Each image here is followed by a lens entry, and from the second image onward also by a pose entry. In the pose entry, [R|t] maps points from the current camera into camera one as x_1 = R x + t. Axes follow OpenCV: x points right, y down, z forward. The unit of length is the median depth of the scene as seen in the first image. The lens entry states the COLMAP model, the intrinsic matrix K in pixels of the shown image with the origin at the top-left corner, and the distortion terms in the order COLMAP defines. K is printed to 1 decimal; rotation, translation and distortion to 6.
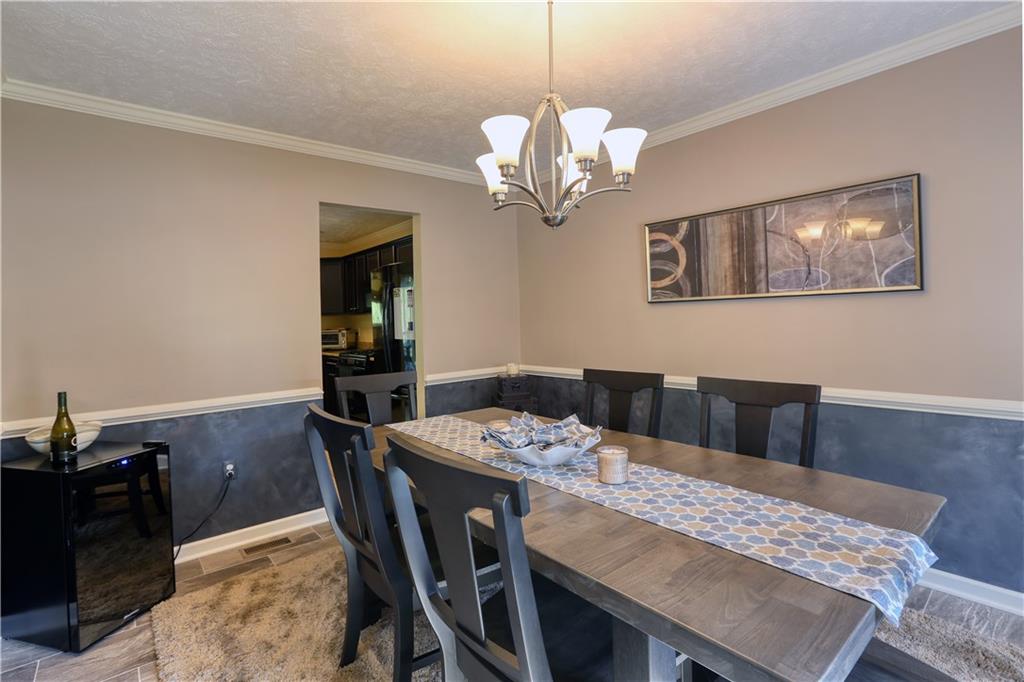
lens RADIAL K [[466.9, 0, 514.3], [0, 466.9, 333.1], [0, 0, 1]] dist [-0.026360, -0.000292]
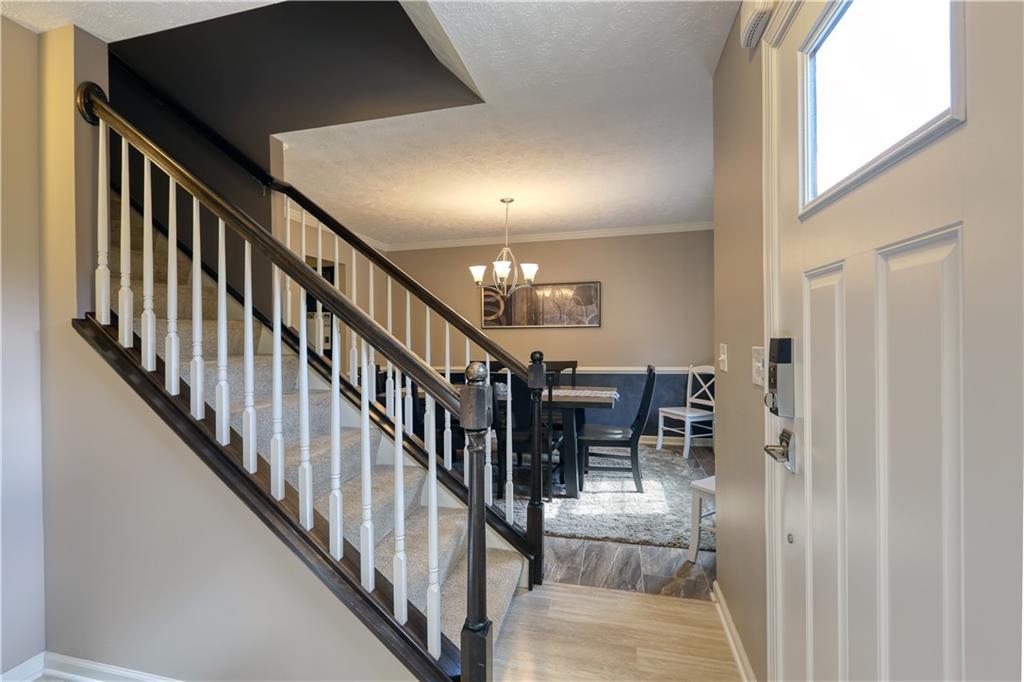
lens RADIAL K [[466.9, 0, 507.5], [0, 466.9, 338.9], [0, 0, 1]] dist [-0.026360, -0.000292]
pose [[0.802403, 0.016013, 0.596568, -0.785885], [0.008872, 0.999209, -0.038753, 0.053428], [-0.596717, 0.036388, 0.801626, -0.578007]]
